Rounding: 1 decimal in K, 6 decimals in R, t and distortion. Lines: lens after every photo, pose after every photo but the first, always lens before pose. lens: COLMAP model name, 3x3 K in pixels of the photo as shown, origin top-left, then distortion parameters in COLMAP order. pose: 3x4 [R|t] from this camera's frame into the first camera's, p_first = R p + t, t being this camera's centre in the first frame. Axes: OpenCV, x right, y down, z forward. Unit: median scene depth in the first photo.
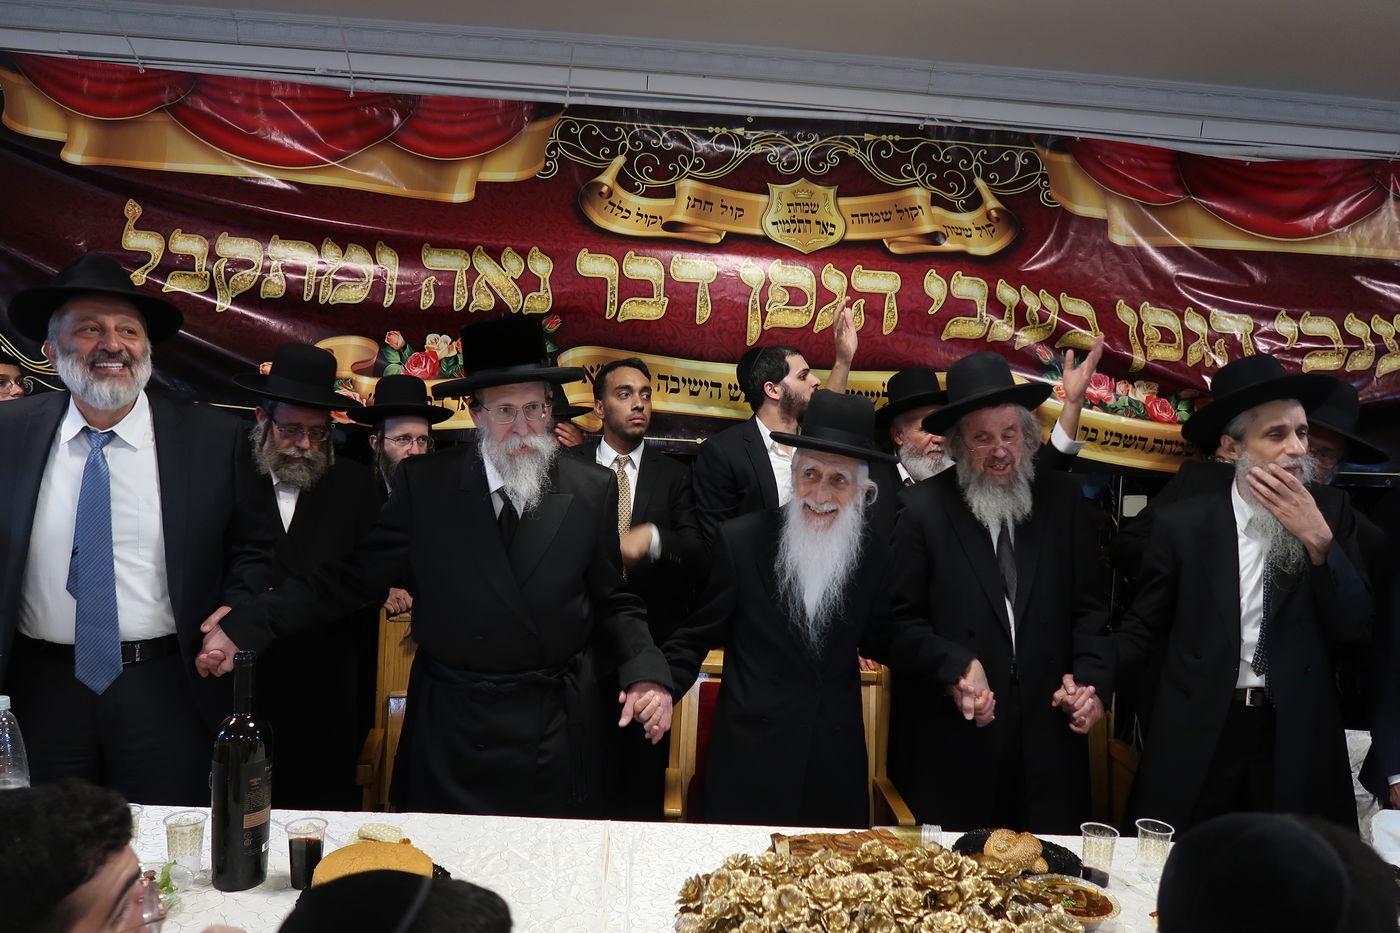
lens RADIAL K [[960.2, 0, 700.0], [0, 960.2, 466.5], [0, 0, 1]] dist [-0.005458, 0.028239]
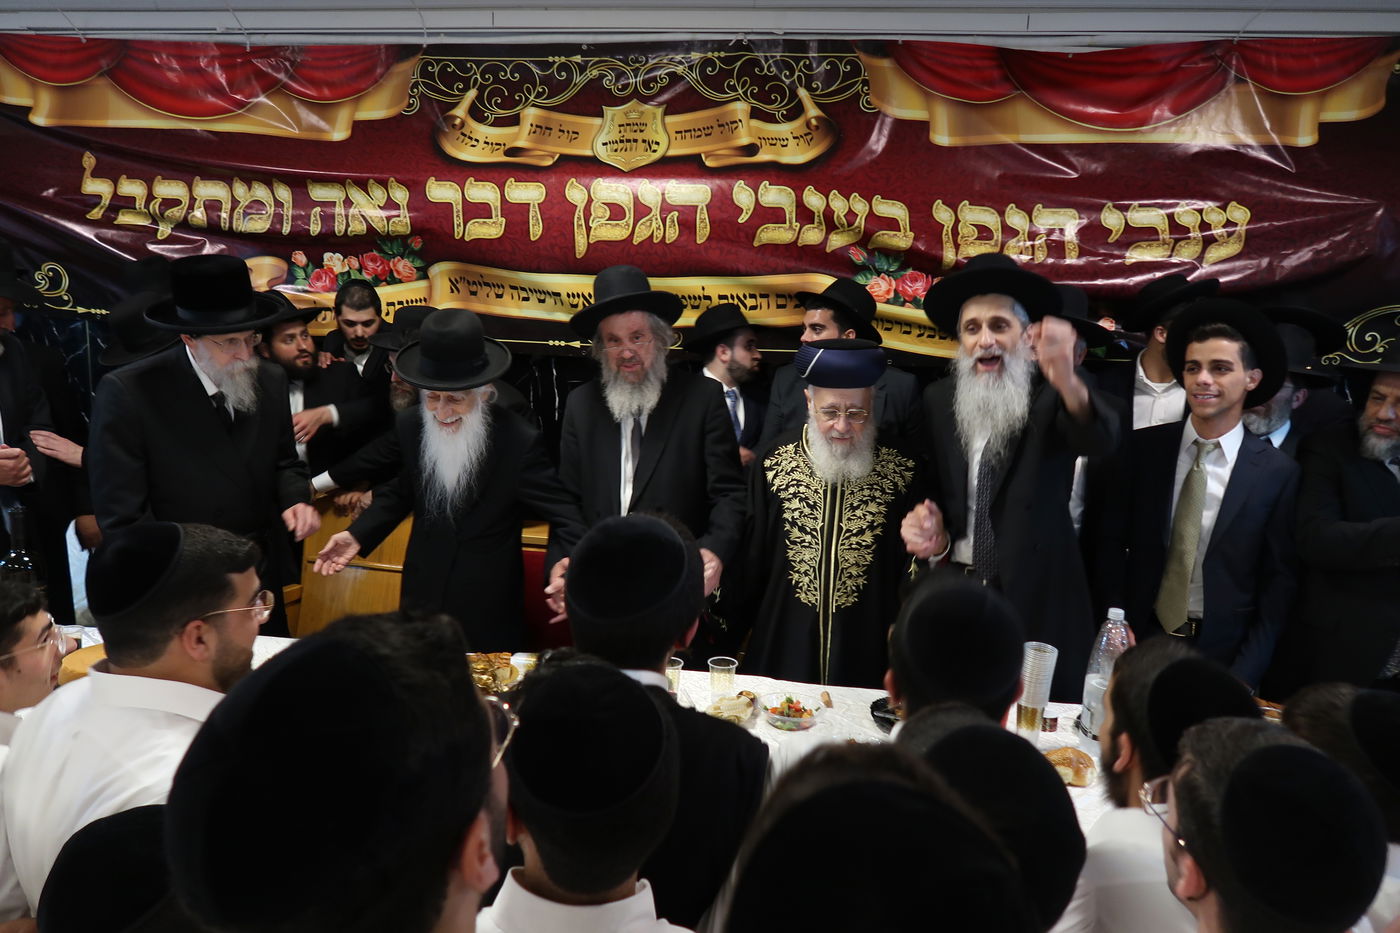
lens RADIAL K [[960.2, 0, 700.0], [0, 960.2, 466.5], [0, 0, 1]] dist [-0.005458, 0.028239]
pose [[0.985251, 0.004319, -0.171063, 0.376870], [0.016262, 0.992793, 0.118732, -0.013078], [0.170343, -0.119763, 0.978080, -0.111680]]
